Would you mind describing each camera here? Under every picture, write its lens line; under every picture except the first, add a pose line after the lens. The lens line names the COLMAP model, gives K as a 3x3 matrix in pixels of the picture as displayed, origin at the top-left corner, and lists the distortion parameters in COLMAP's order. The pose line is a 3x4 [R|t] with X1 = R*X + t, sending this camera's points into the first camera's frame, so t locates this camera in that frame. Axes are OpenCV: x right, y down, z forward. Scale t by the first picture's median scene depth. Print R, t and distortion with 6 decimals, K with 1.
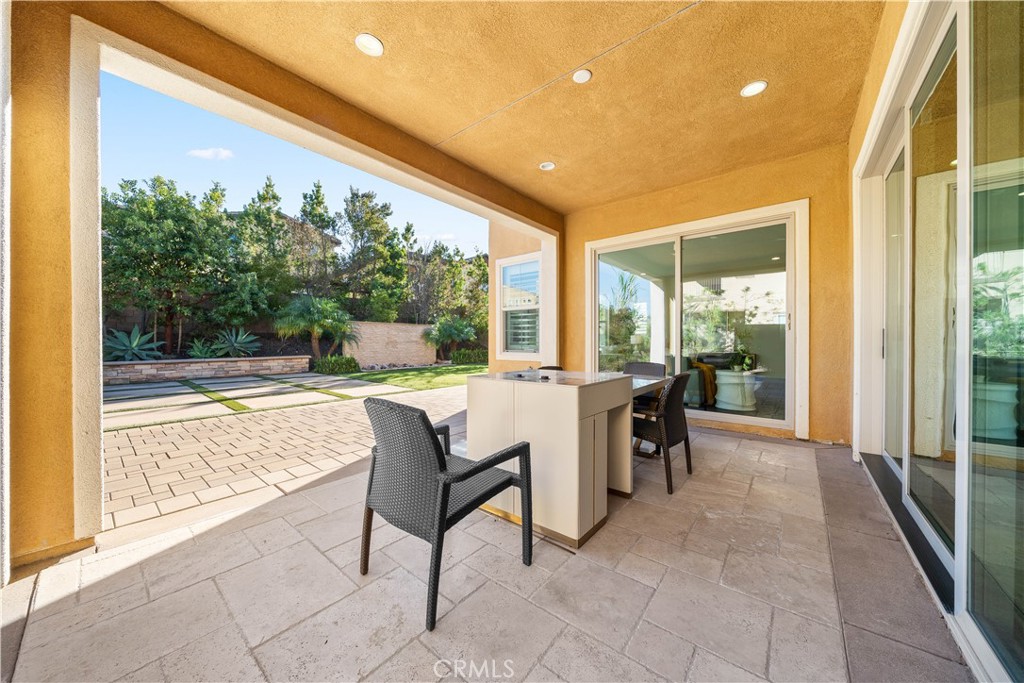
lens RADIAL K [[350.1, 0, 510.1], [0, 350.1, 346.6], [0, 0, 1]] dist [-0.000549, -0.000049]
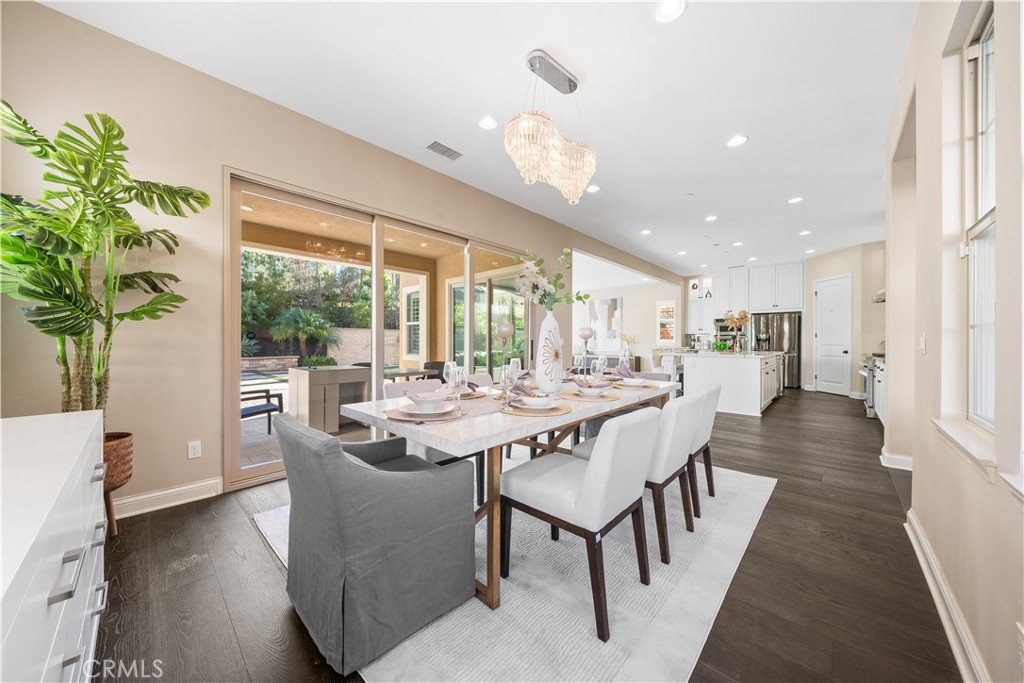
lens RADIAL K [[350.1, 0, 510.1], [0, 350.1, 346.6], [0, 0, 1]] dist [-0.000549, -0.000049]
pose [[0.997901, 0.002472, -0.064718, 0.255938], [-0.002535, 0.999996, -0.000891, -0.008504], [0.064715, 0.001053, 0.997903, -0.189678]]
